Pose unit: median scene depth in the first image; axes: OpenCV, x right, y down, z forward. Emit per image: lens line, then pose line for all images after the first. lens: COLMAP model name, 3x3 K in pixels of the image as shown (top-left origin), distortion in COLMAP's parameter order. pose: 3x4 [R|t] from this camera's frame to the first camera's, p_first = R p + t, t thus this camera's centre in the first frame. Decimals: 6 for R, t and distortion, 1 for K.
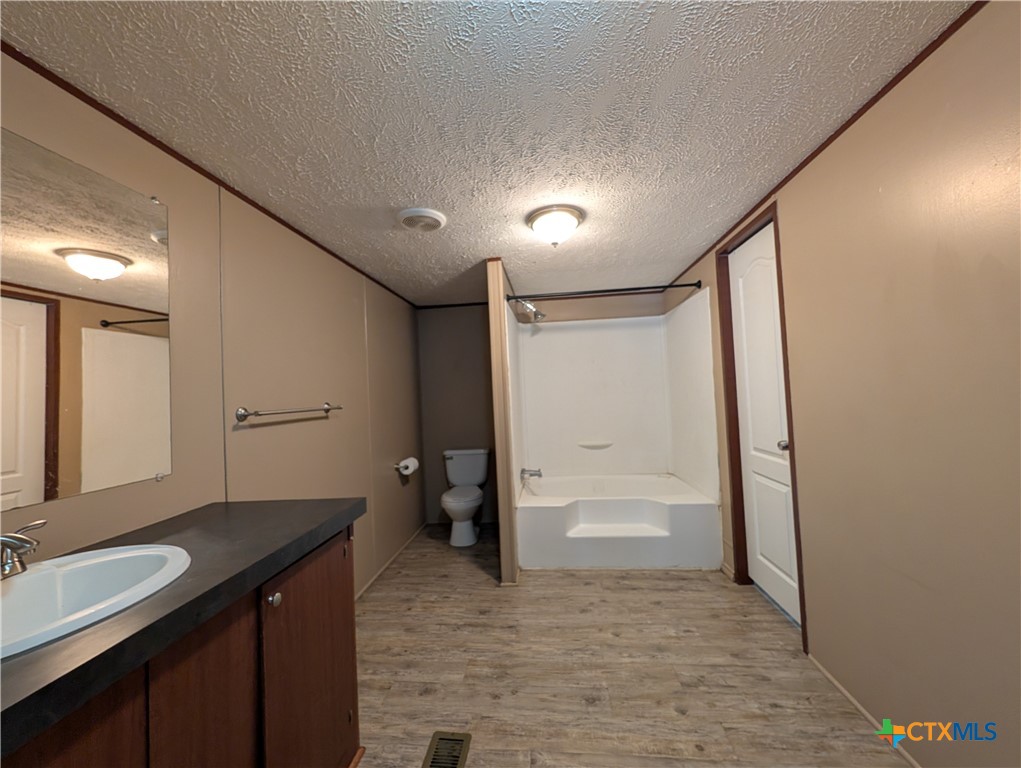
lens RADIAL K [[394.1, 0, 510.5], [0, 394.1, 381.8], [0, 0, 1]] dist [0.001399, -0.000211]
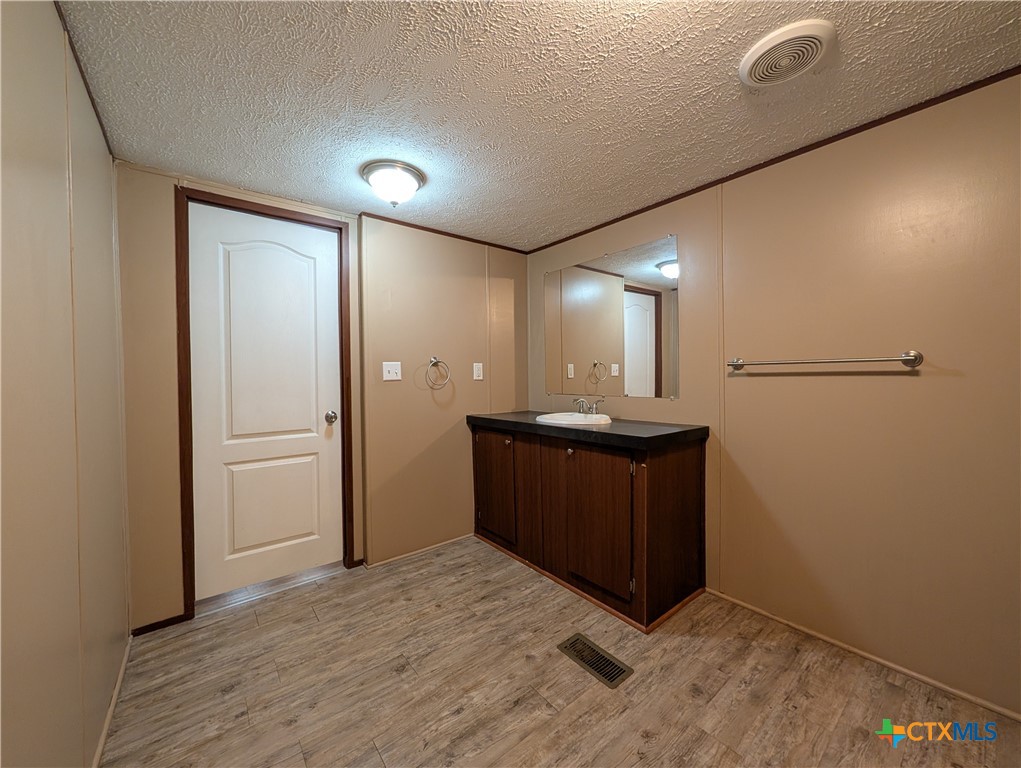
lens RADIAL K [[394.1, 0, 510.3], [0, 394.1, 378.5], [0, 0, 1]] dist [0.001399, -0.000211]
pose [[-0.713230, 0.059610, -0.698390, 0.666097], [0.063511, 0.997775, 0.020303, 0.059951], [0.698046, -0.029875, -0.715429, 1.403839]]
